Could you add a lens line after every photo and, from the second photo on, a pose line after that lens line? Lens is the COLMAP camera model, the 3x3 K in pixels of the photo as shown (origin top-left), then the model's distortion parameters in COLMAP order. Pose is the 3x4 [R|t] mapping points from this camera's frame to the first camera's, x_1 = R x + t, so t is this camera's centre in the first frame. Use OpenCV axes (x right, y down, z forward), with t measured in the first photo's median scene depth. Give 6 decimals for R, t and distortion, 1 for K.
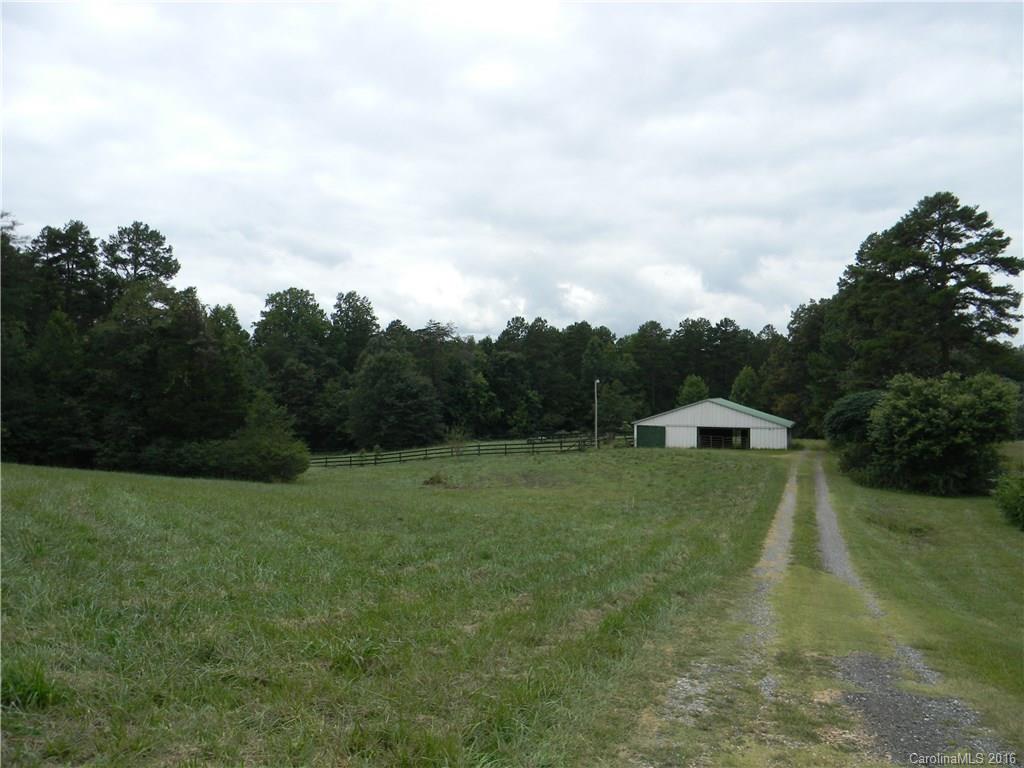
lens RADIAL K [[819.3, 0, 506.9], [0, 819.3, 387.8], [0, 0, 1]] dist [0.011318, -0.034969]
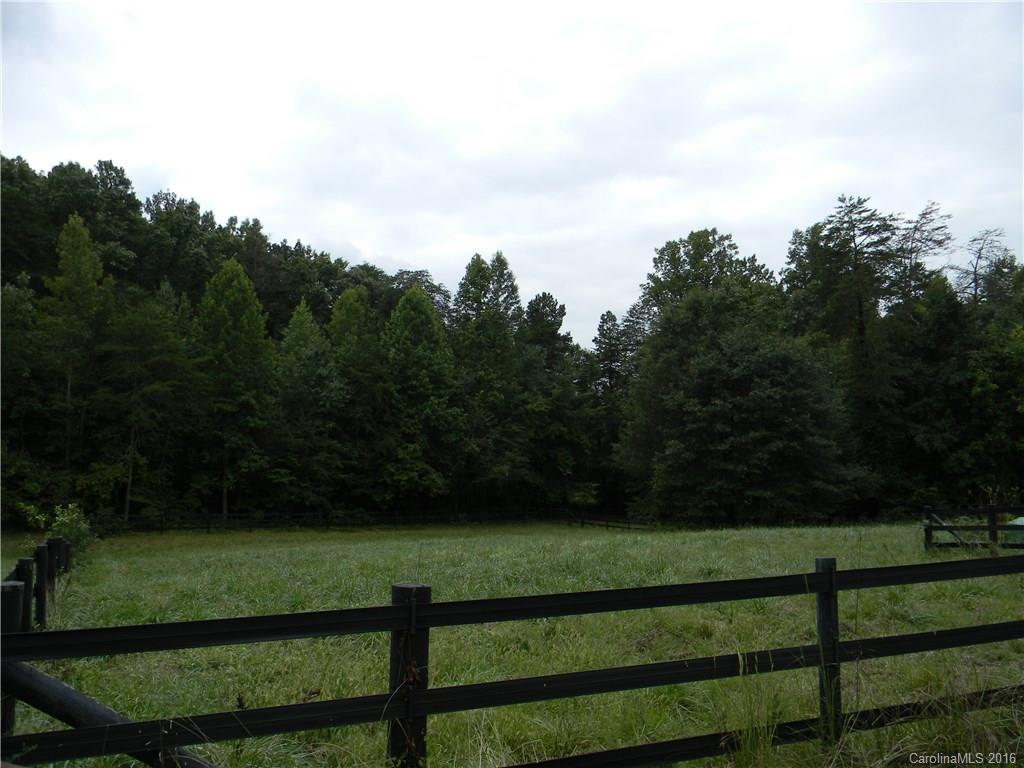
lens RADIAL K [[819.3, 0, 506.9], [0, 819.3, 387.8], [0, 0, 1]] dist [0.011318, -0.034969]
pose [[0.658067, -0.061840, -0.750416, 0.092240], [0.003983, 0.996894, -0.078659, 0.038009], [0.752949, 0.048774, 0.656269, 0.660408]]
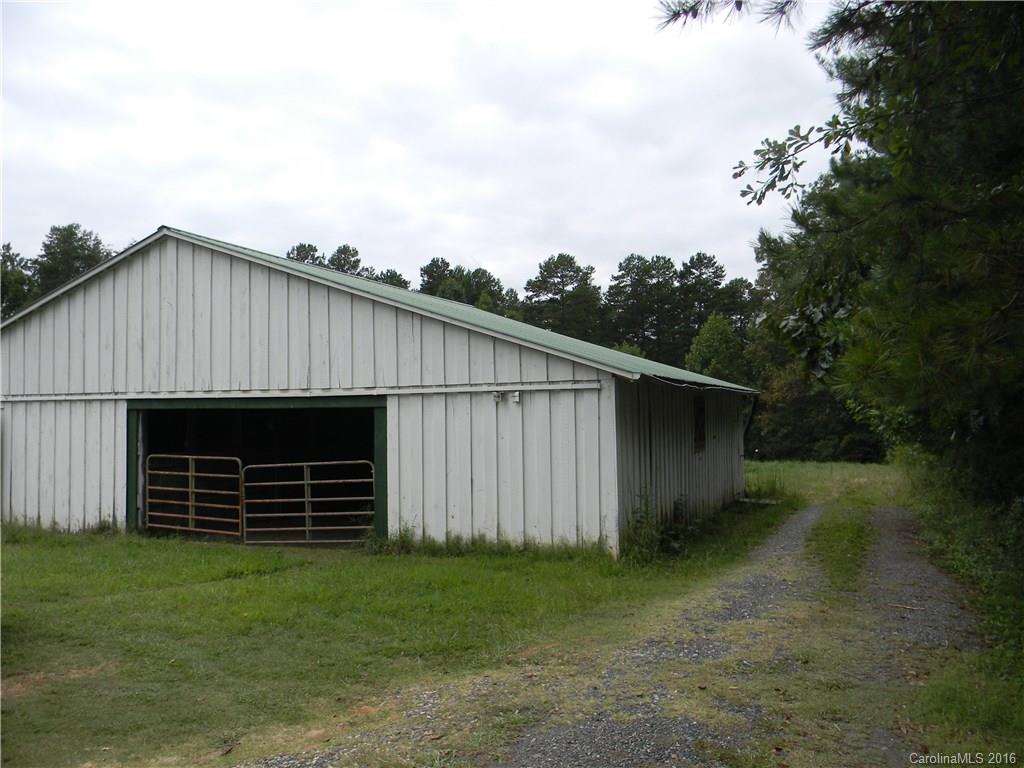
lens RADIAL K [[810.3, 0, 513.8], [0, 810.3, 384.8], [0, 0, 1]] dist [-0.004298, -0.005229]
pose [[0.998778, -0.016685, -0.046526, 0.210971], [0.015115, 0.999311, -0.033903, 0.033583], [0.047060, 0.033159, 0.998342, 0.554575]]
